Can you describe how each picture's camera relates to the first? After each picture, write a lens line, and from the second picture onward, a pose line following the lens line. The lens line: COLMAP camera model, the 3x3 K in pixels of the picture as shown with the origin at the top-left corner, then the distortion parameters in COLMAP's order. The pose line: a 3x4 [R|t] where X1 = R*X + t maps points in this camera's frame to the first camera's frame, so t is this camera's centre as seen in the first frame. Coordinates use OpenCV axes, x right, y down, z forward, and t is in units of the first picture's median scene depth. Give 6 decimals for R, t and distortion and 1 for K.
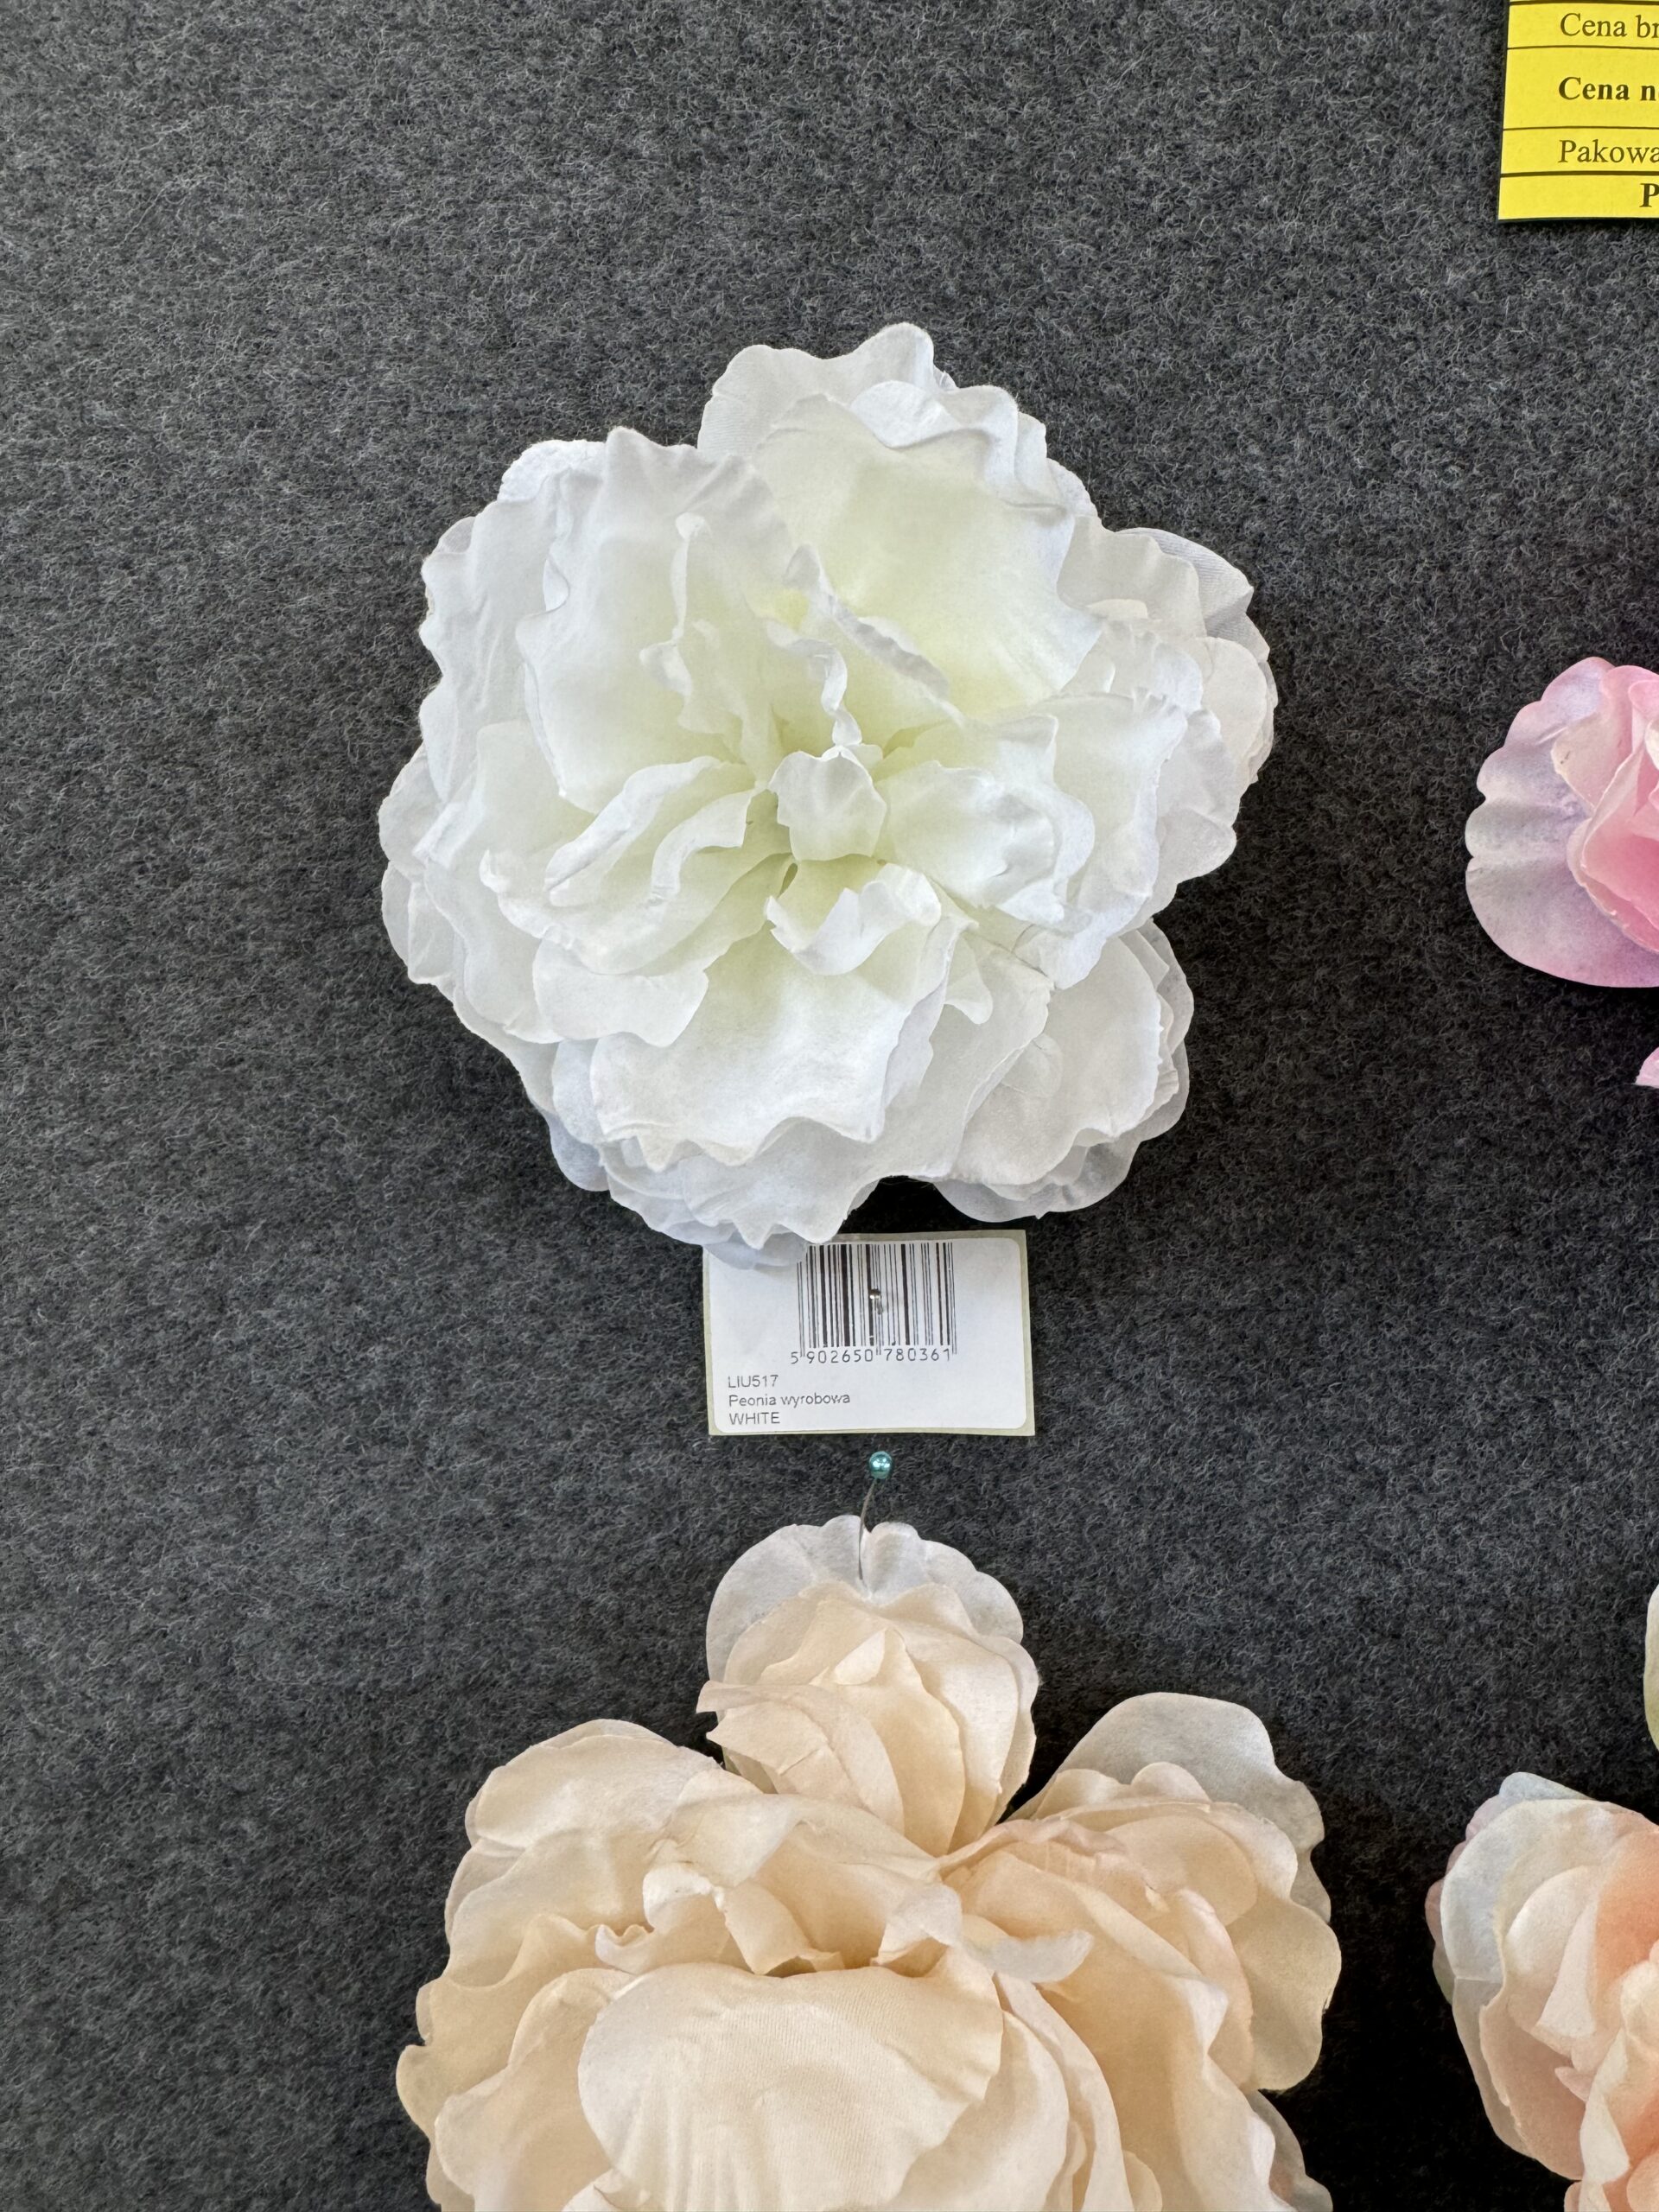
lens RADIAL K [[1542.7, 0, 825.5], [0, 1542.7, 1104.2], [0, 0, 1]] dist [-0.000454, 0.002293]
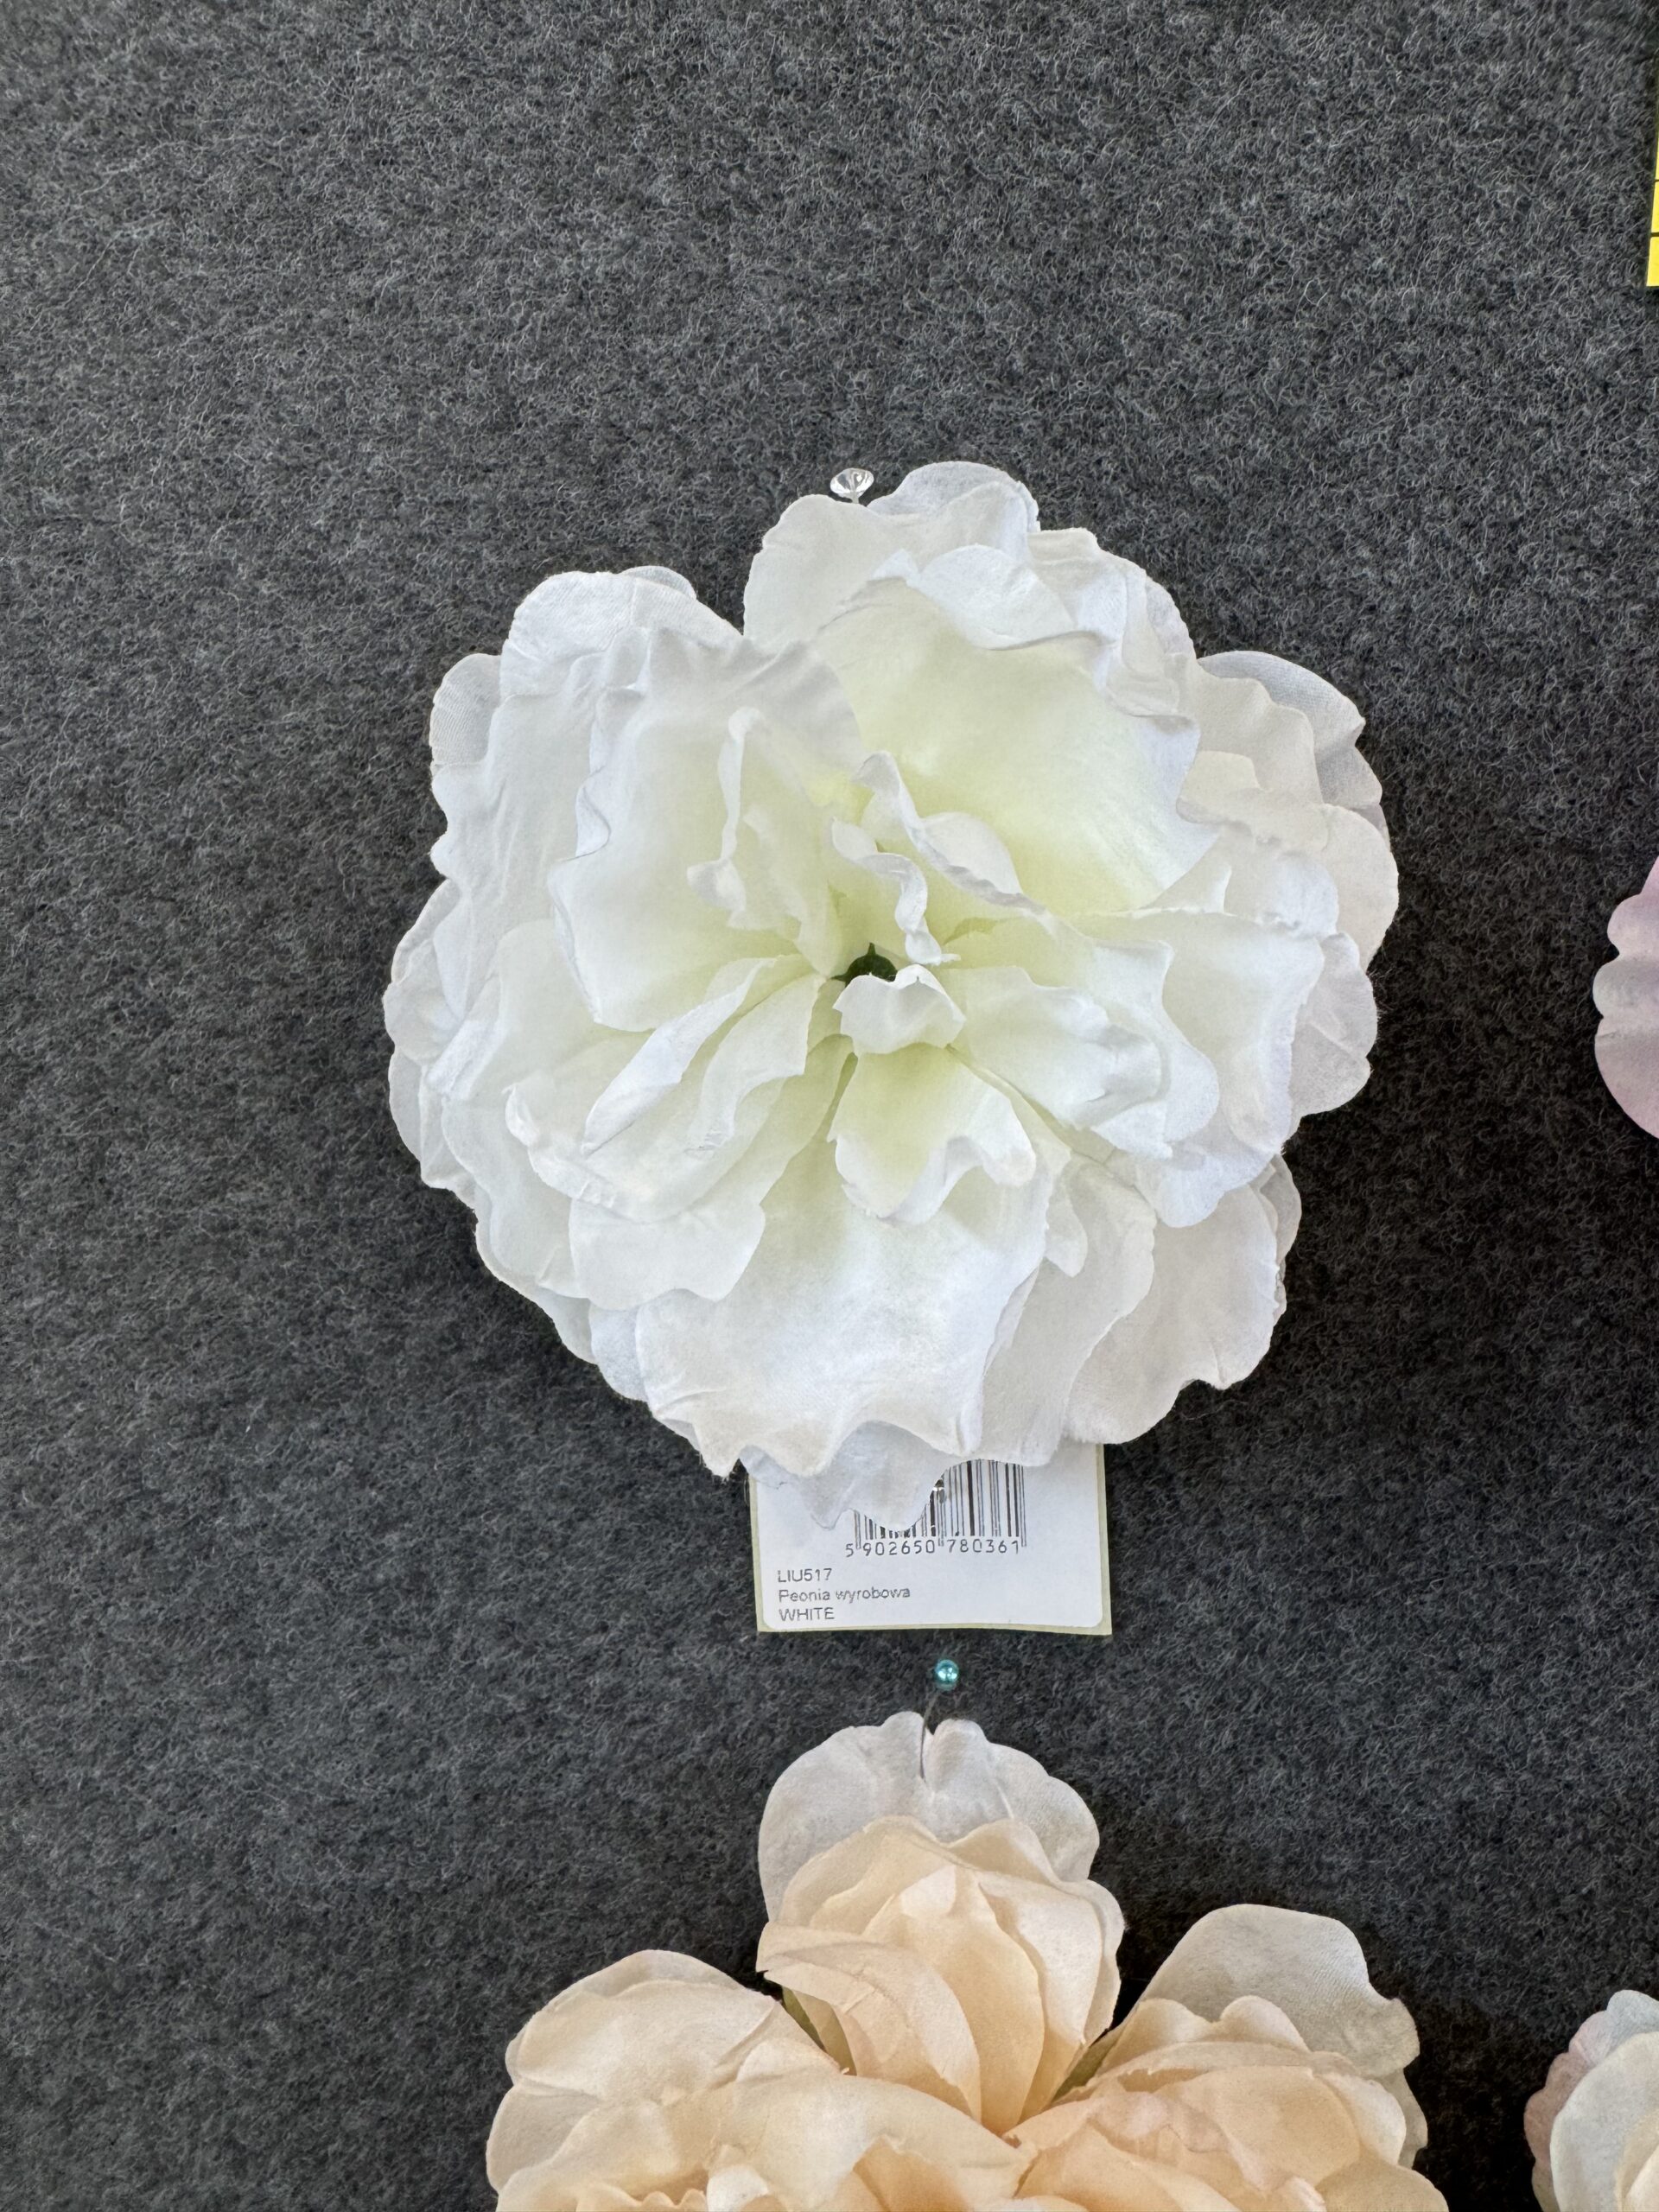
lens RADIAL K [[1542.7, 0, 834.0], [0, 1542.7, 1107.9], [0, 0, 1]] dist [-0.000454, 0.002293]
pose [[0.999891, -0.010990, 0.009872, -0.036220], [0.010351, 0.997986, 0.062589, -0.160029], [-0.010540, -0.062480, 0.997991, 0.098367]]
